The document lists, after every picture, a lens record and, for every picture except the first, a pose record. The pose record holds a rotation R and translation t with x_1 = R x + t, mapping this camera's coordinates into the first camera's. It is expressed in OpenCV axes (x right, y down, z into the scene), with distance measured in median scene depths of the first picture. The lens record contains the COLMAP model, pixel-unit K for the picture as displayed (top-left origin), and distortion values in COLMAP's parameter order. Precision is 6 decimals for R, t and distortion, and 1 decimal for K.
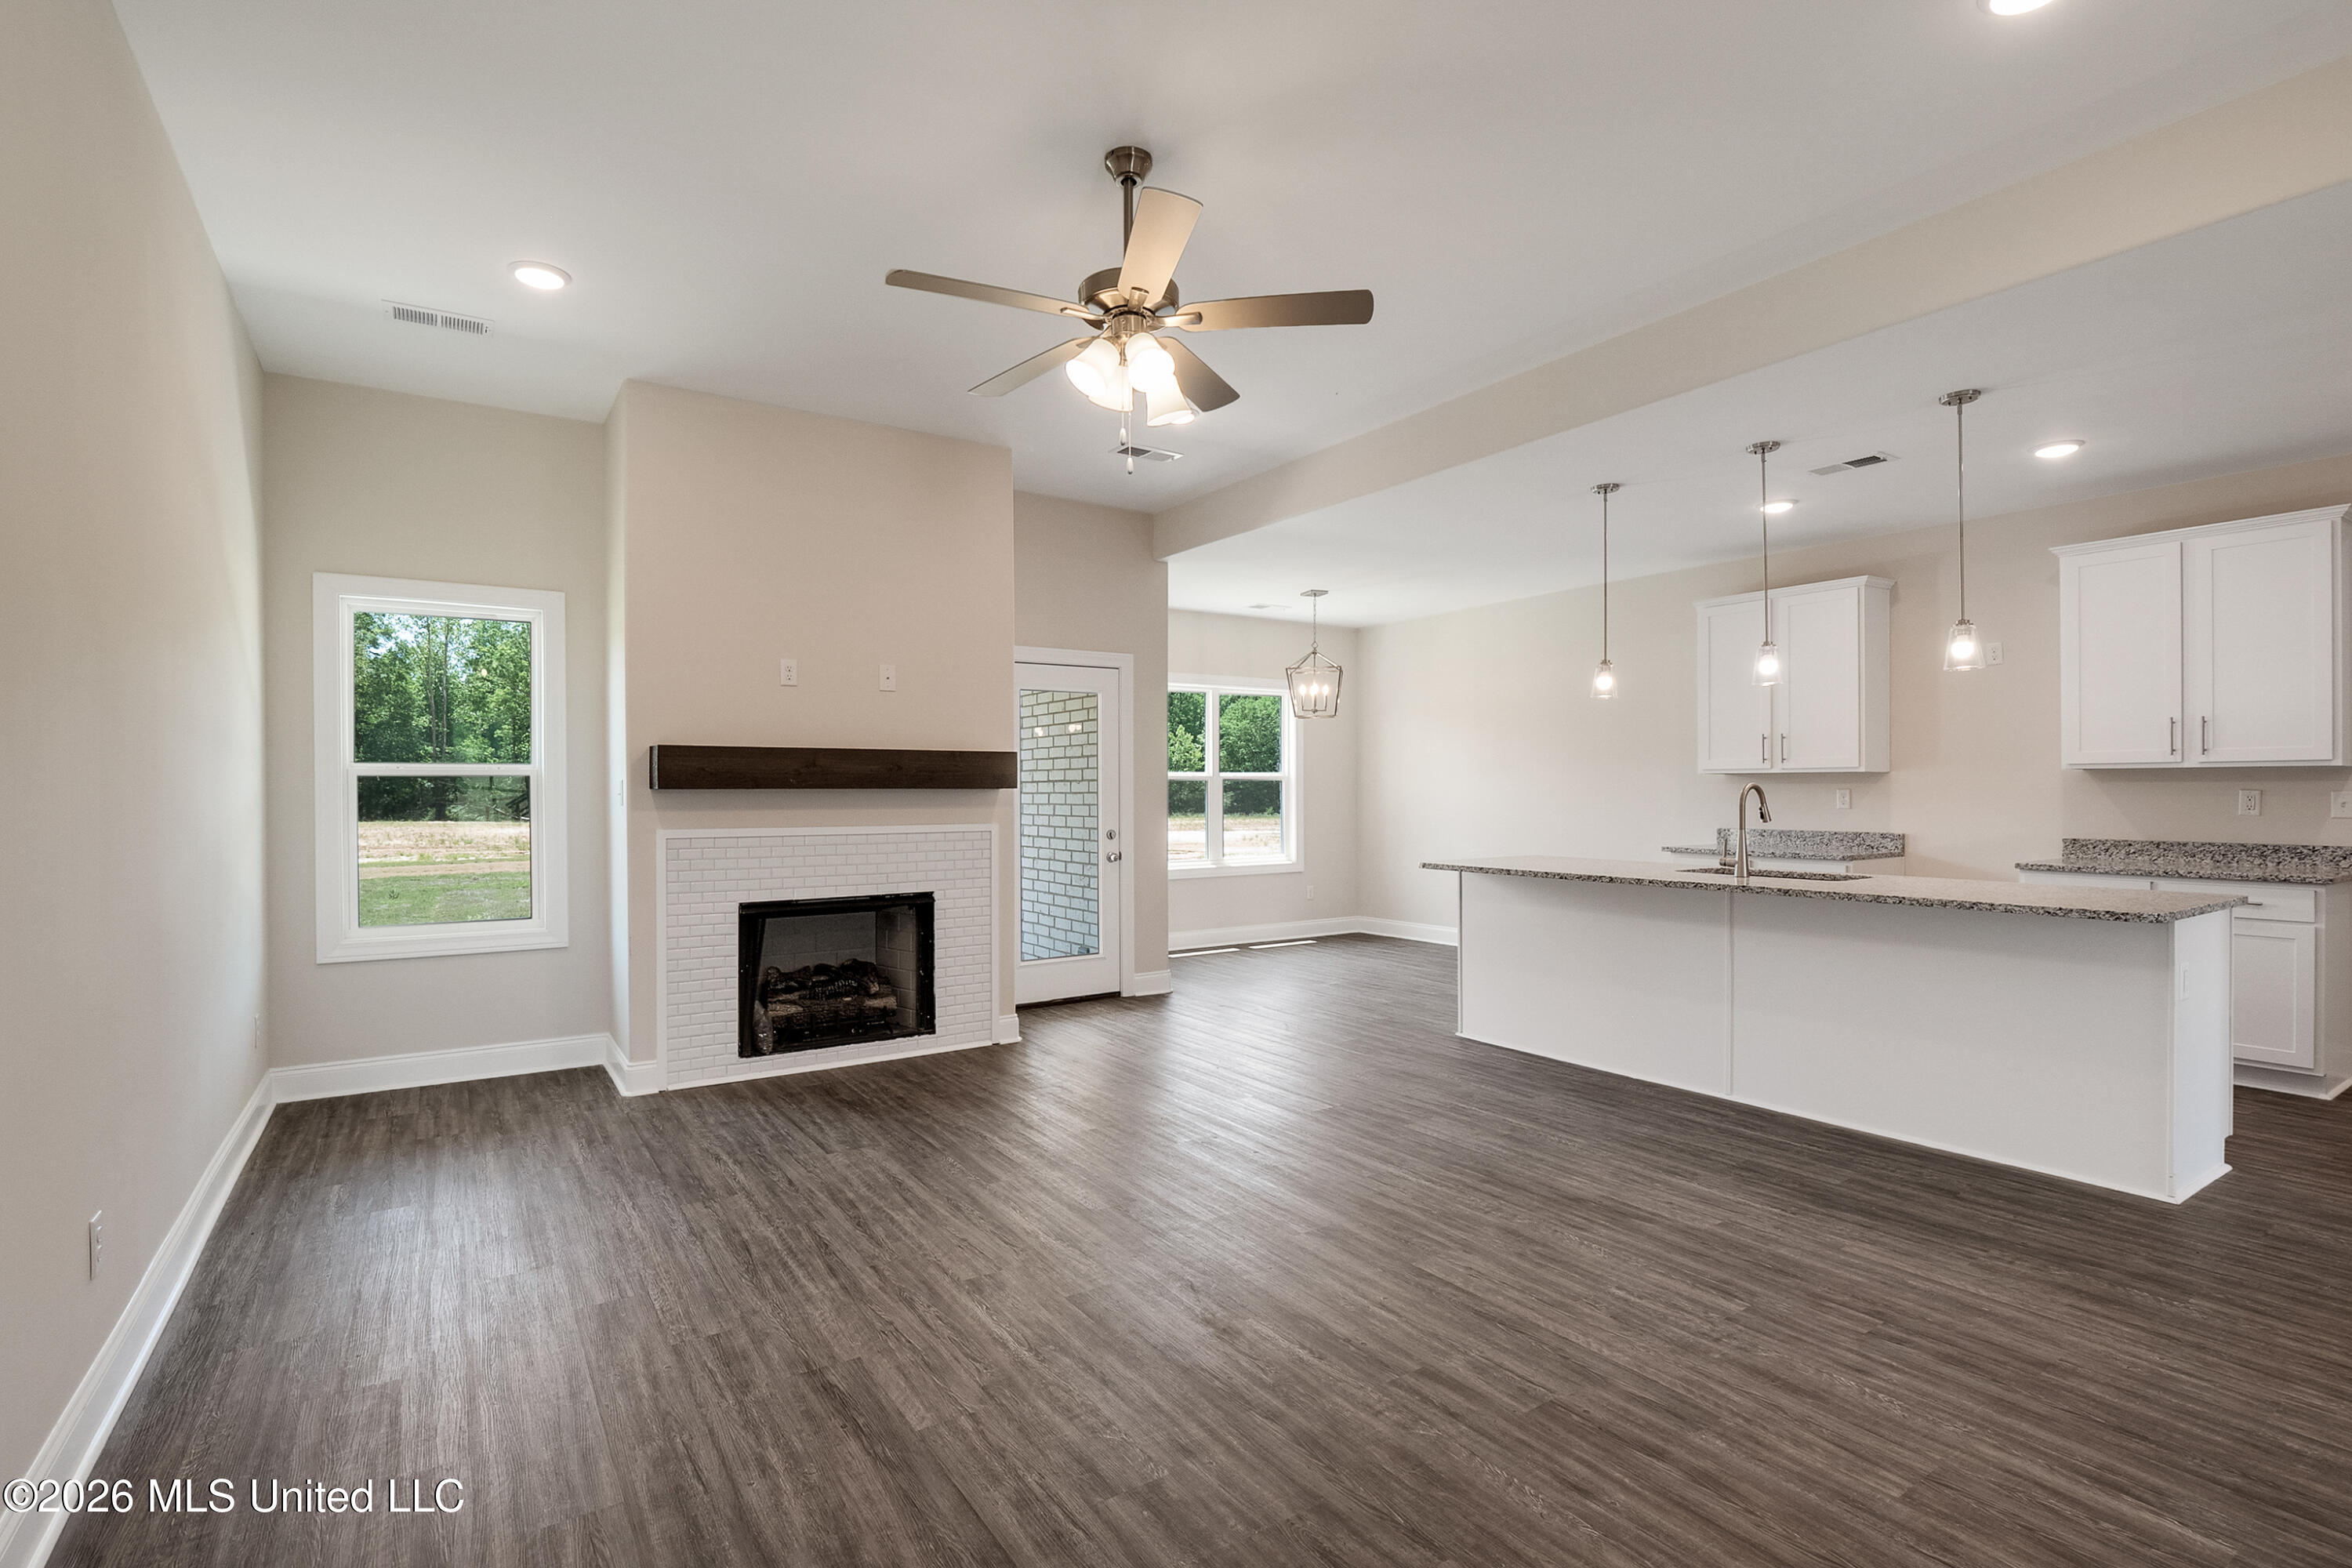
lens RADIAL K [[1114.6, 0, 1171.5], [0, 1114.6, 792.7], [0, 0, 1]] dist [-0.011475, -0.001740]
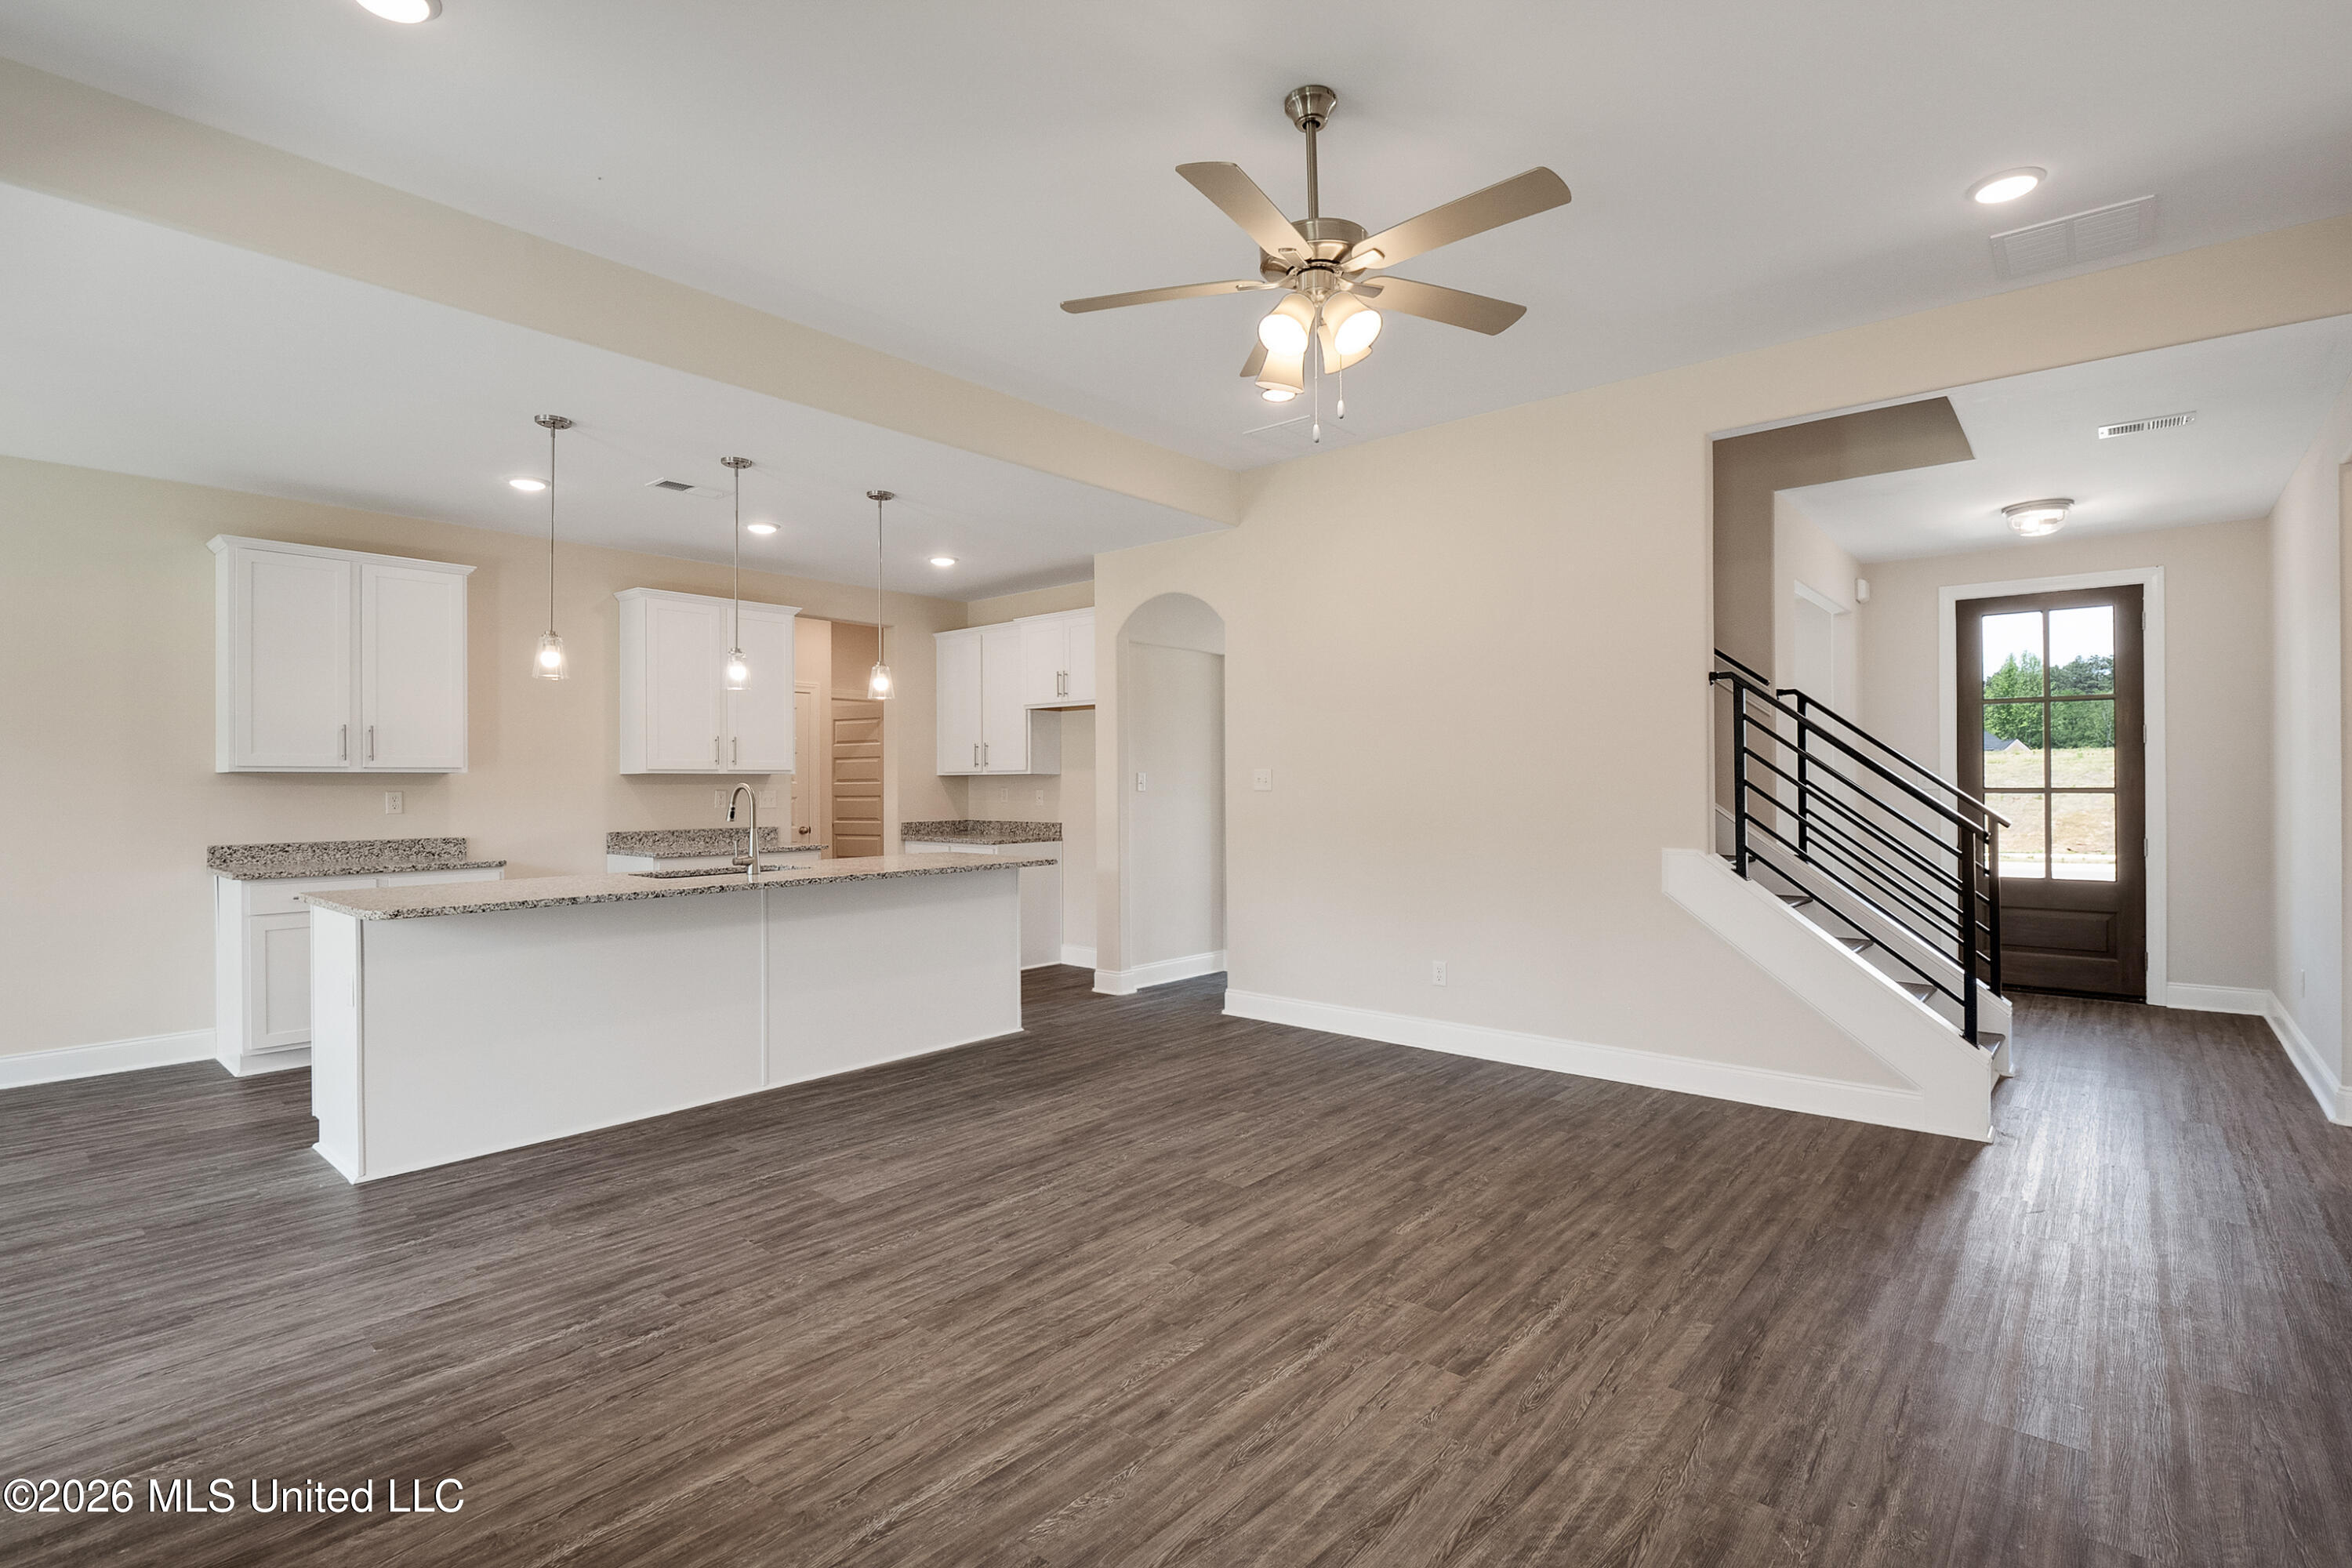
lens RADIAL K [[1103.6, 0, 1171.7], [0, 1103.6, 783.7], [0, 0, 1]] dist [-0.009481, -0.001957]
pose [[-0.268118, 0.003990, 0.963378, -0.544901], [0.009957, 0.999949, -0.001370, -0.003022], [-0.963334, 0.009225, -0.268145, 0.842954]]
